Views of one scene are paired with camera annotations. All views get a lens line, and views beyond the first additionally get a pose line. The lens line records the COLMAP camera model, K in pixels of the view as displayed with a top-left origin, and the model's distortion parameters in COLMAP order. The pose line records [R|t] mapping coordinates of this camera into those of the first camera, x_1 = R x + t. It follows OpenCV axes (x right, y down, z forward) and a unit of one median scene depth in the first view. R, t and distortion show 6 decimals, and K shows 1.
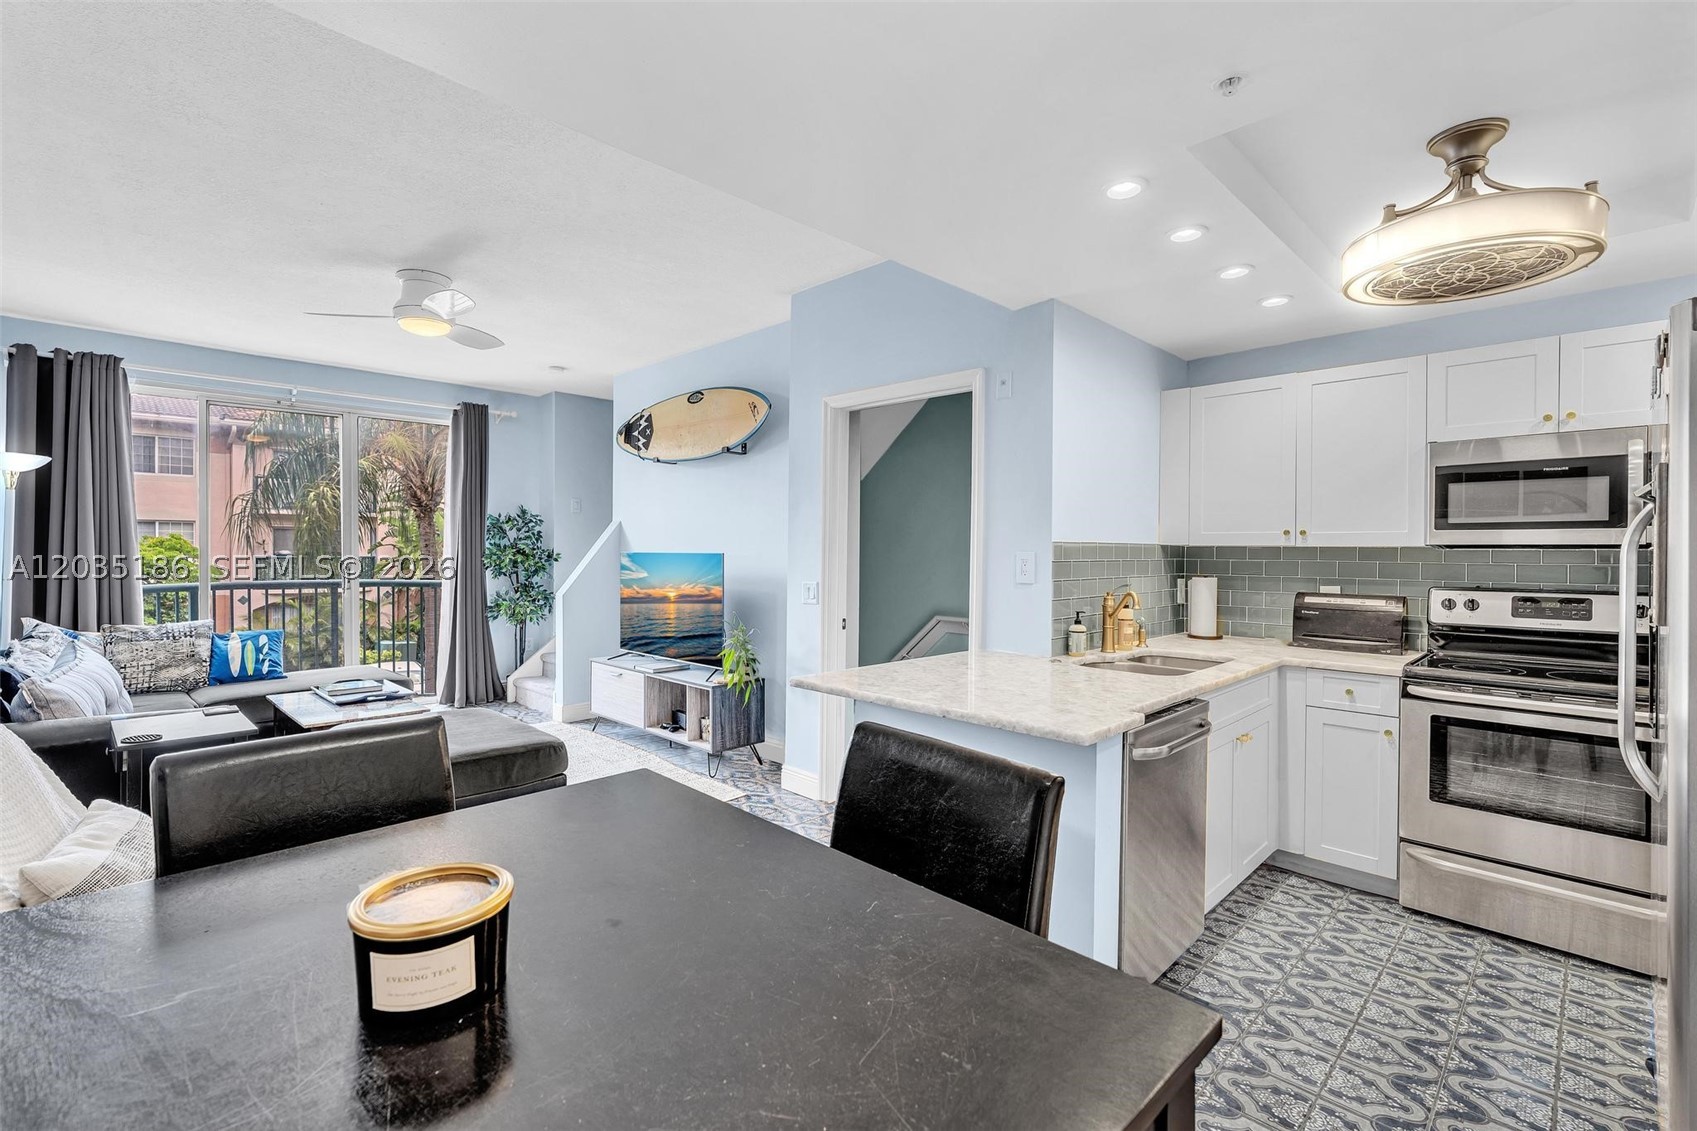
lens RADIAL K [[769.1, 0, 834.0], [0, 769.1, 556.8], [0, 0, 1]] dist [-0.004163, 0.000995]
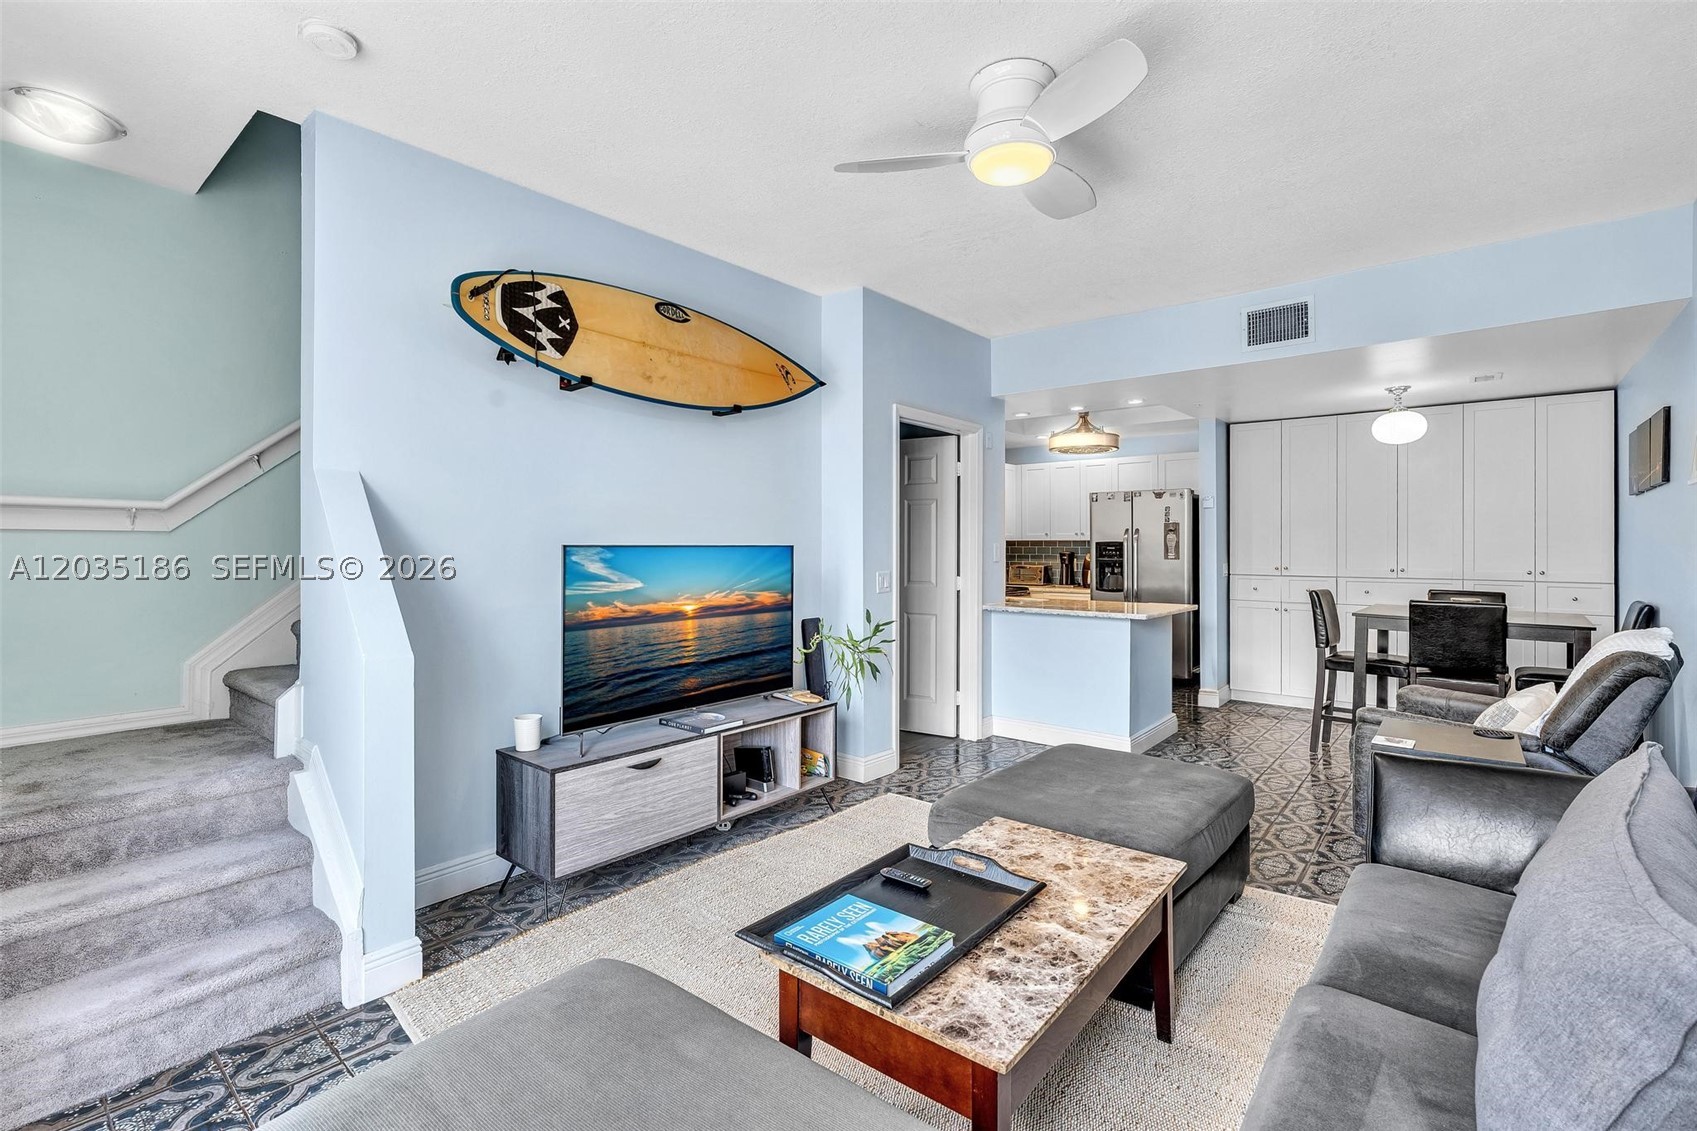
lens RADIAL K [[769.9, 0, 843.8], [0, 769.9, 542.0], [0, 0, 1]] dist [-0.004577, 0.000012]
pose [[-0.100514, -0.001416, 0.994935, -0.989472], [0.005929, 0.999980, 0.002022, -0.009978], [-0.994918, 0.006102, -0.100504, 1.061299]]
